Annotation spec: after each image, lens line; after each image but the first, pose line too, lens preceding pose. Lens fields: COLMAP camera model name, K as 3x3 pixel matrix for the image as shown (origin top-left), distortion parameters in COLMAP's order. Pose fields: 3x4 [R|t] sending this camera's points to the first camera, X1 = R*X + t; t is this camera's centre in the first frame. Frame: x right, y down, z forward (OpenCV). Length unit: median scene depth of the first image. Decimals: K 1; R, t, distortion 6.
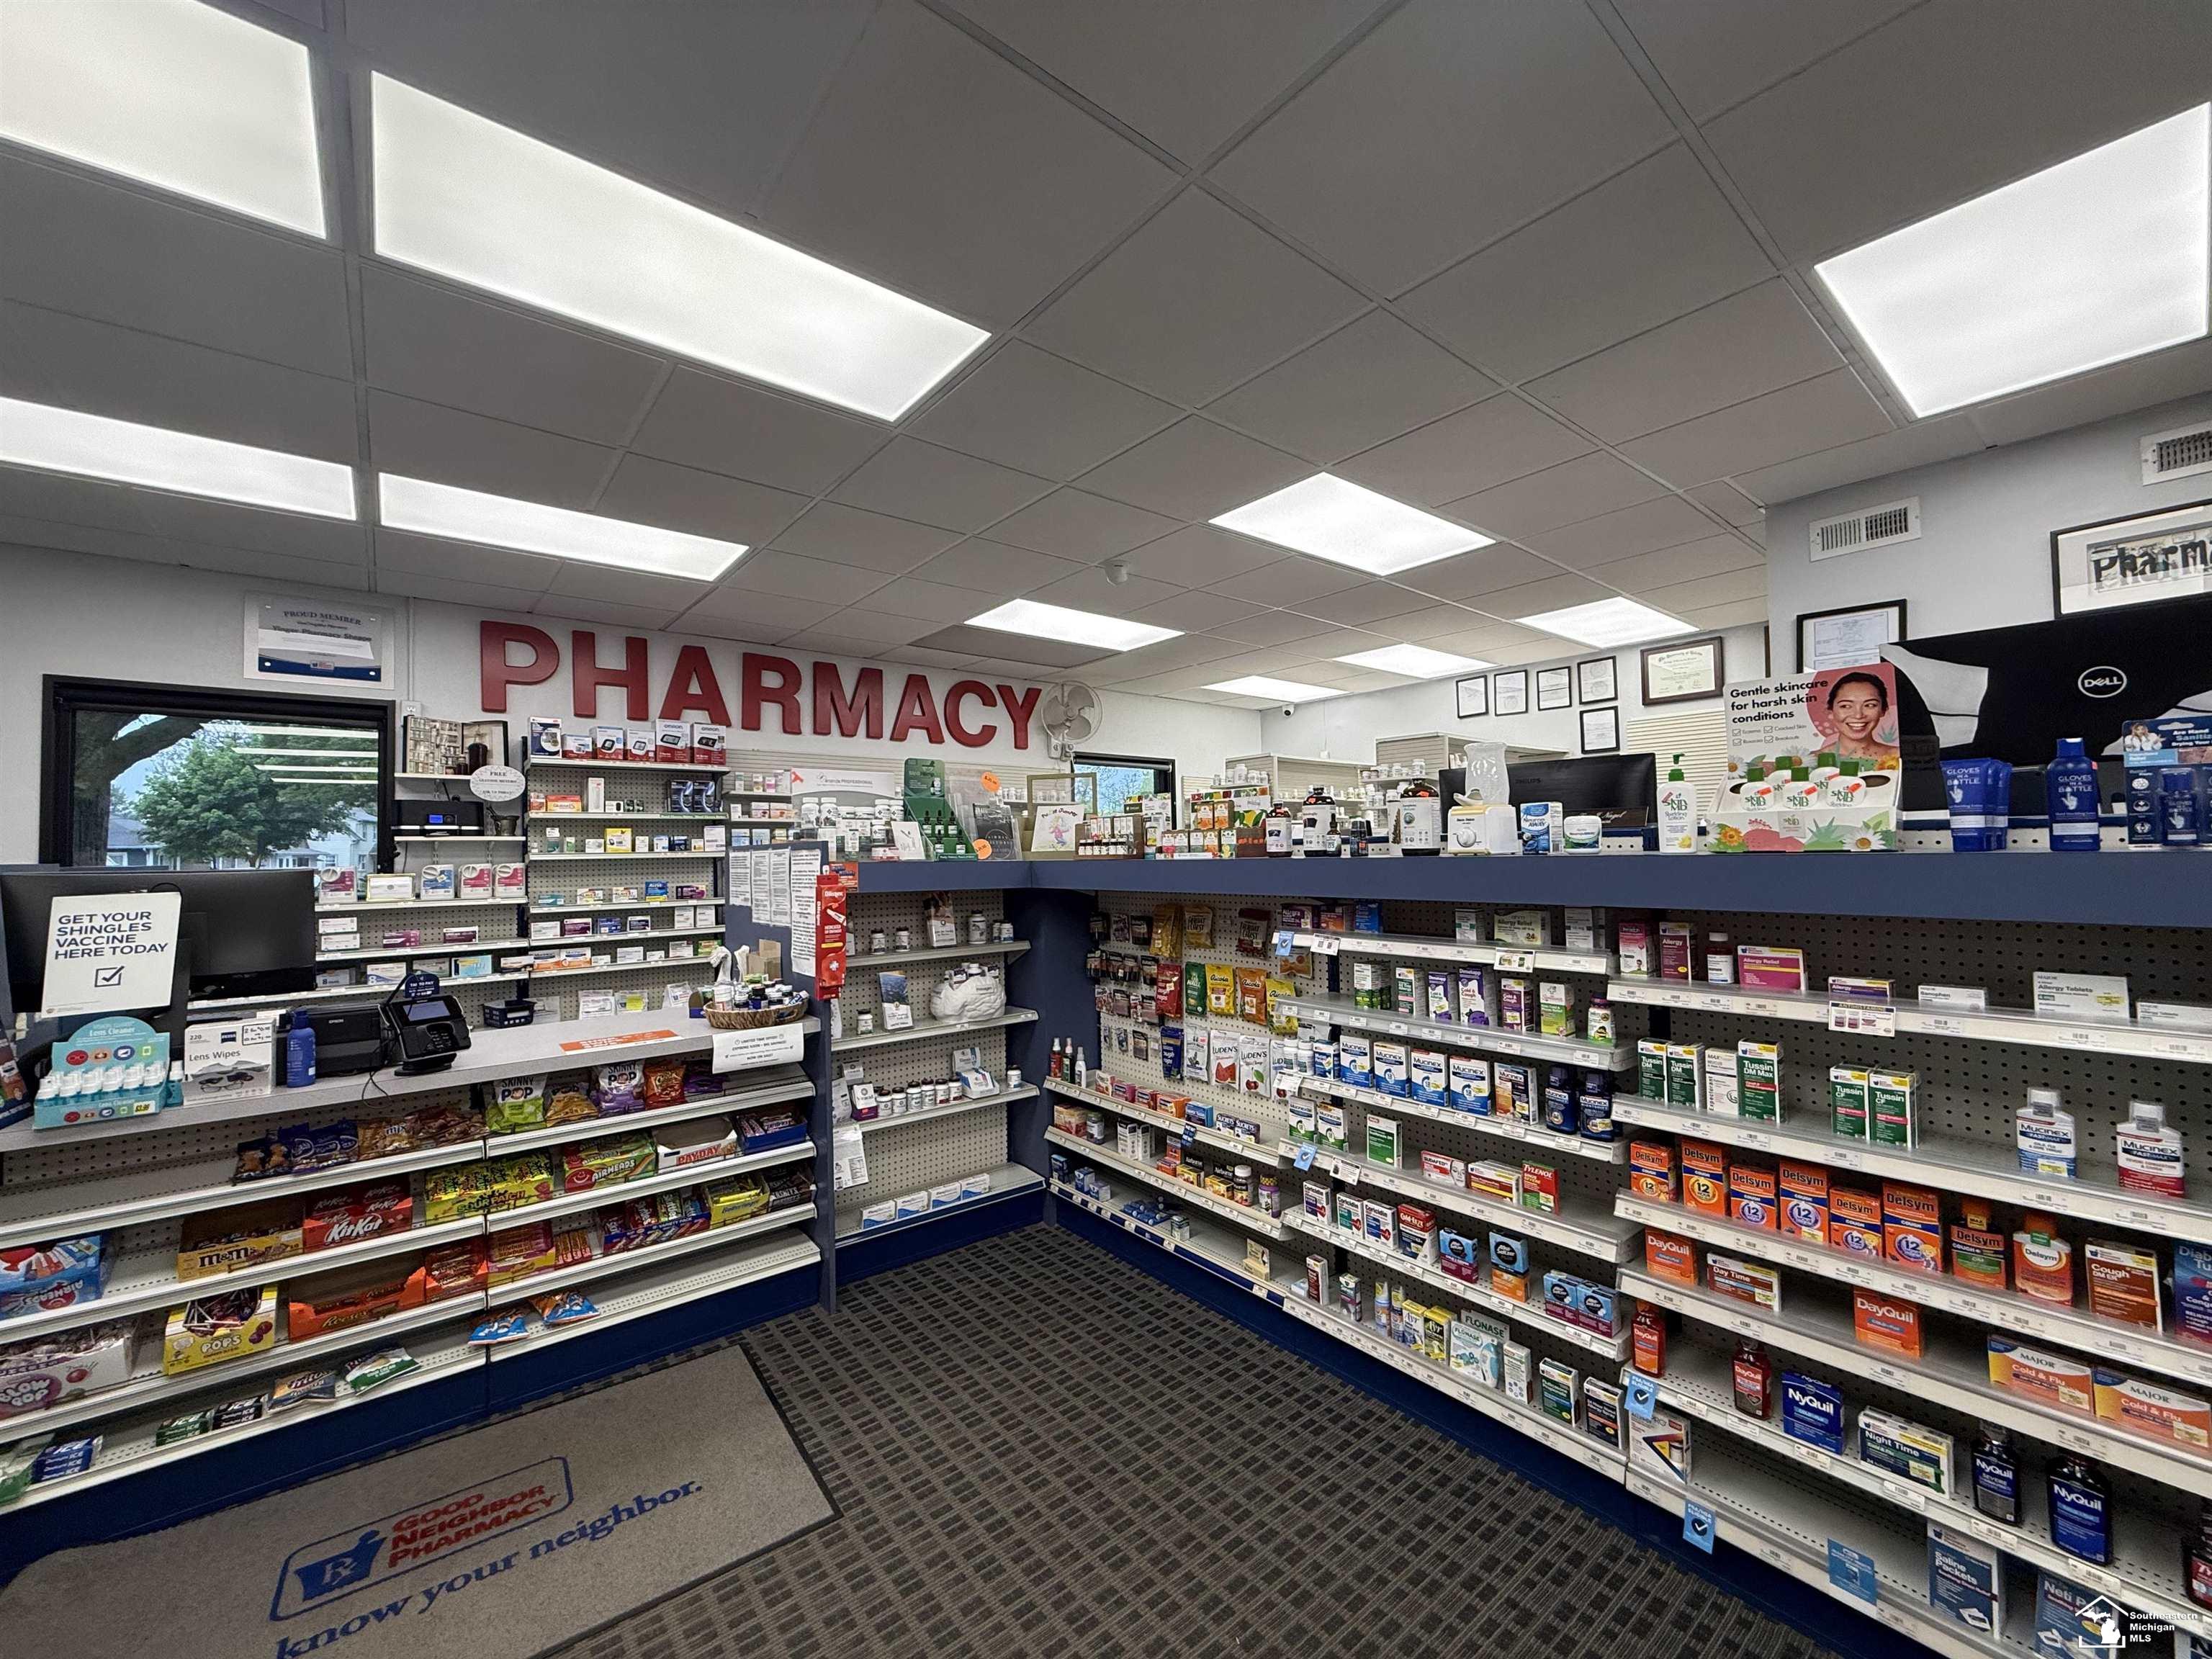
lens RADIAL K [[880.6, 0, 1123.8], [0, 880.6, 825.3], [0, 0, 1]] dist [-0.000714, -0.000362]
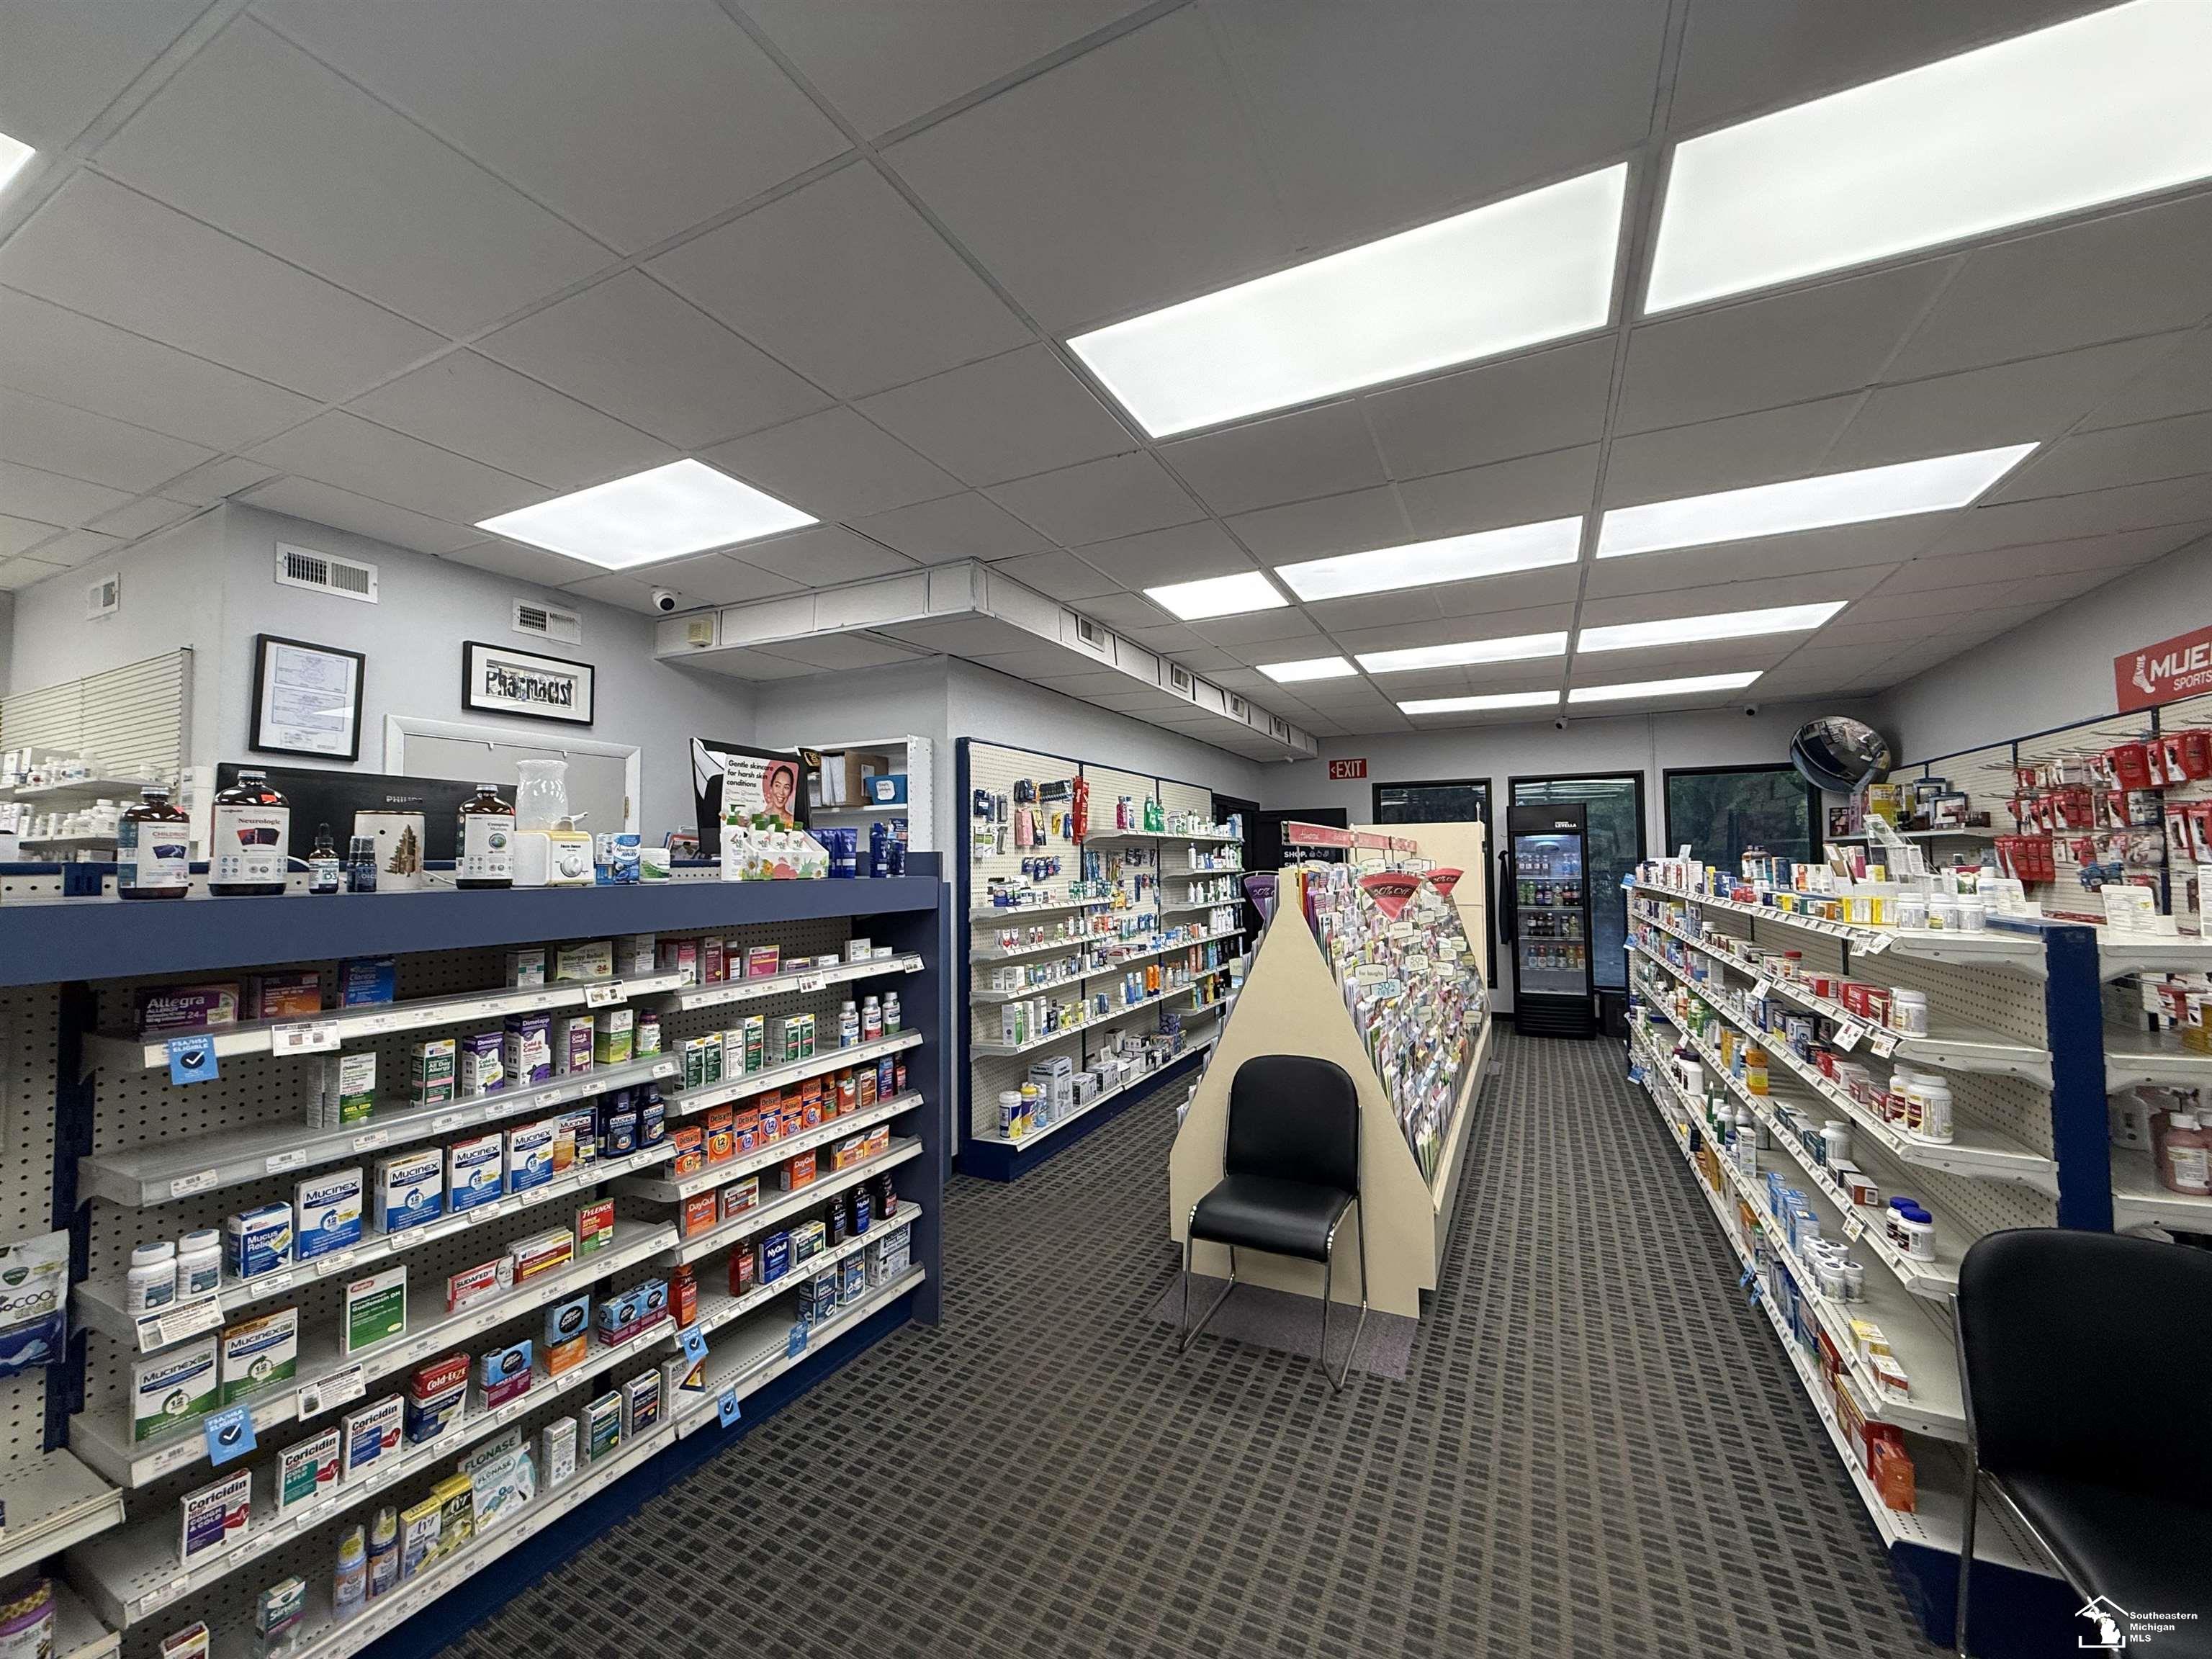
lens RADIAL K [[880.6, 0, 1115.3], [0, 880.6, 824.7], [0, 0, 1]] dist [-0.000714, -0.000362]
pose [[-0.419529, 0.064048, 0.905480, -0.669452], [-0.005863, 0.997296, -0.073260, 0.034958], [-0.907723, -0.036043, -0.418019, 0.888279]]
